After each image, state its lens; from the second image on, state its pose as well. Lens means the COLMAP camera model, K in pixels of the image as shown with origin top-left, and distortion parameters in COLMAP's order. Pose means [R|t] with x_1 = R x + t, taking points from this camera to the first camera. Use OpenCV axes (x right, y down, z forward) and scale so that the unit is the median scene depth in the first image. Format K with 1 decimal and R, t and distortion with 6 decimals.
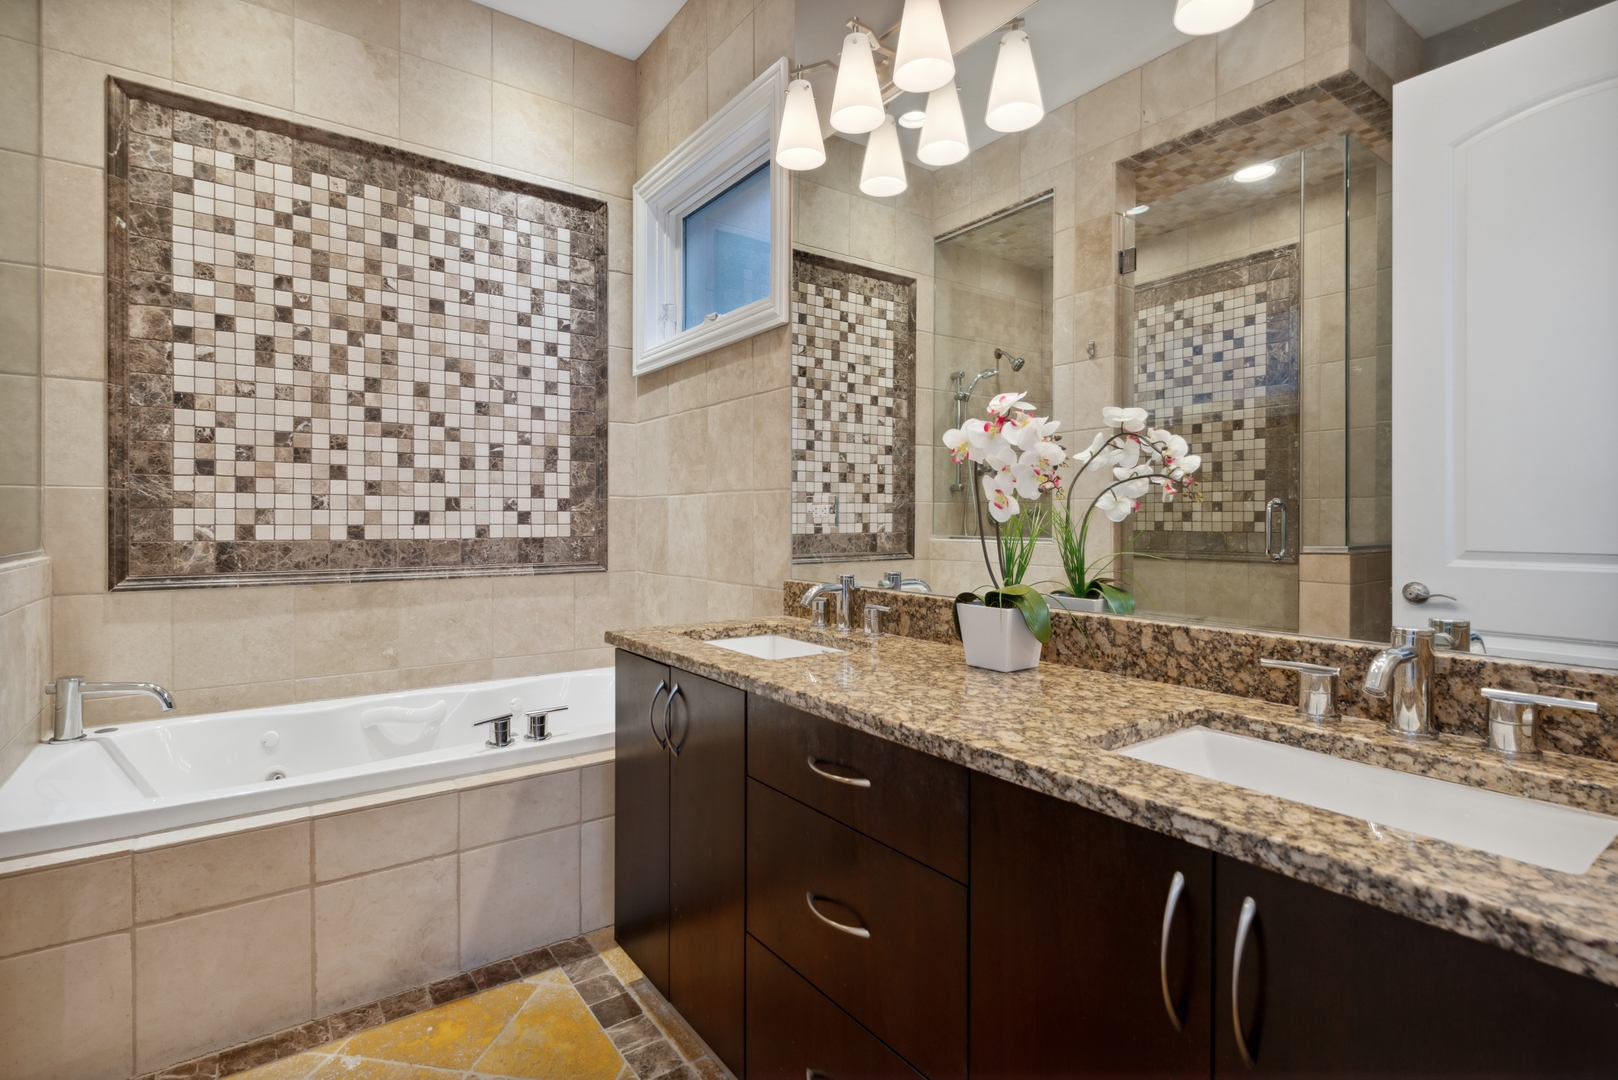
lens RADIAL K [[819.5, 0, 814.1], [0, 819.5, 534.1], [0, 0, 1]] dist [0.009680, -0.005247]
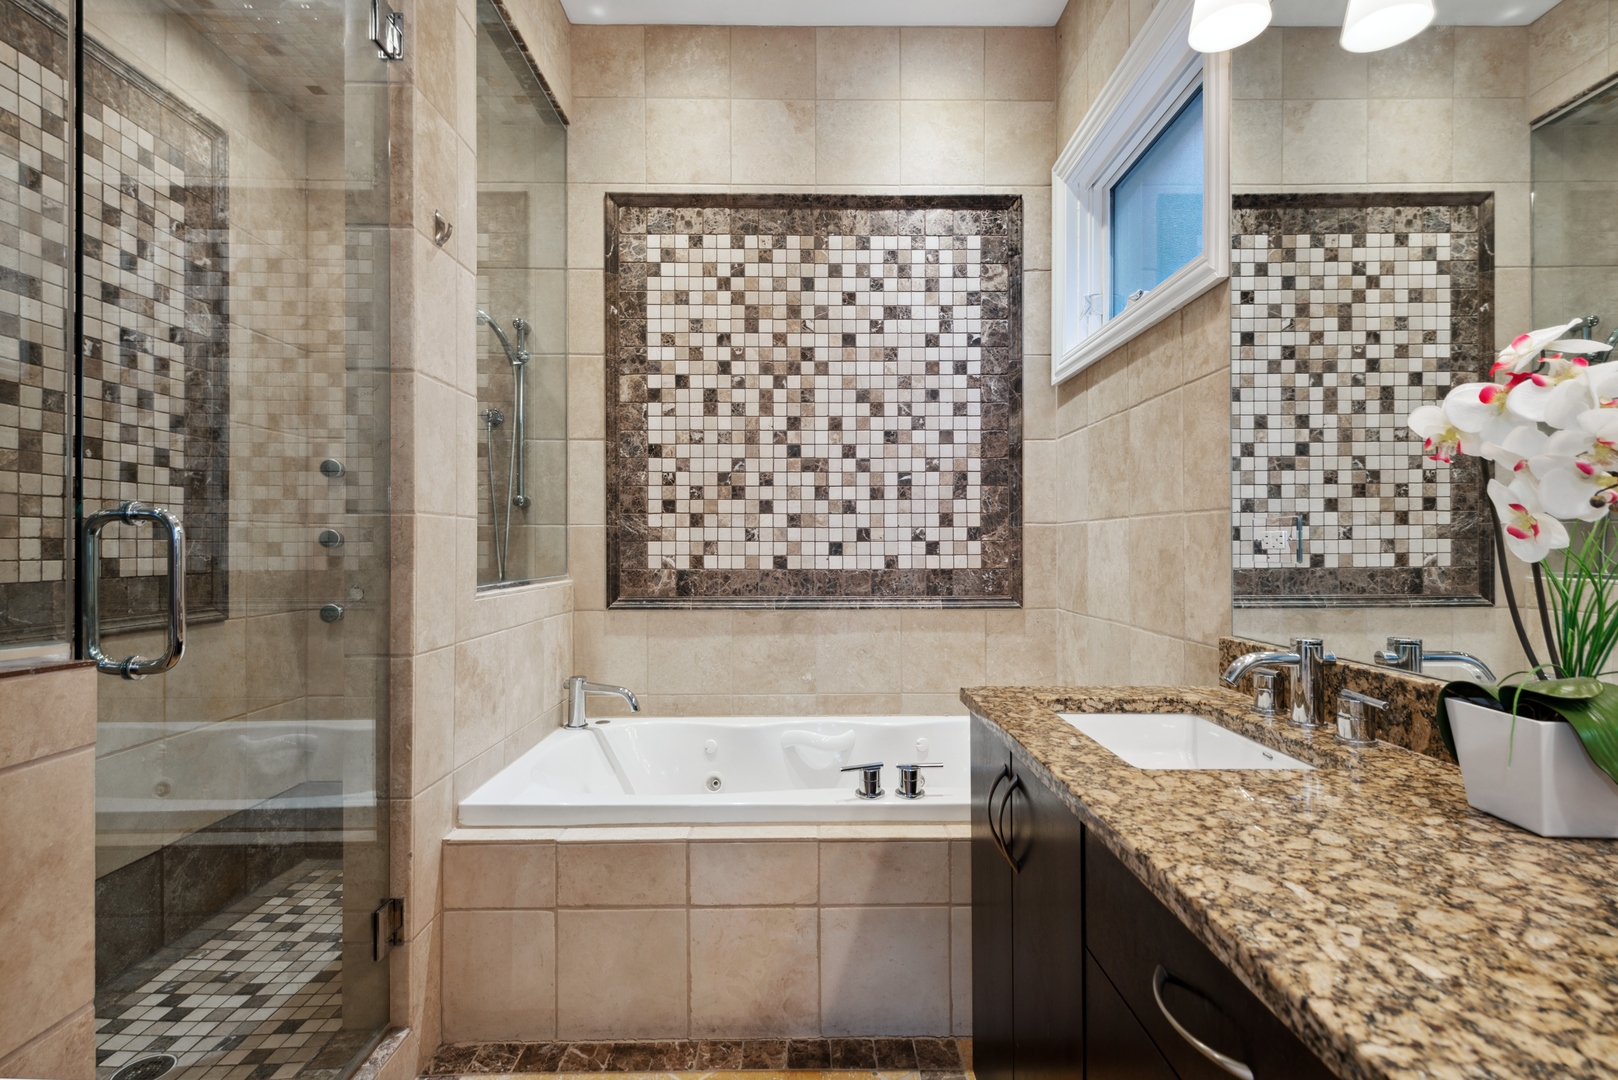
lens RADIAL K [[773.2, 0, 805.4], [0, 773.2, 544.2], [0, 0, 1]] dist [0.017279, -0.006257]
pose [[0.806636, -0.004537, -0.591031, 0.064028], [-0.006312, 0.999847, -0.016290, -0.009774], [0.591014, 0.016871, 0.806485, 0.211803]]
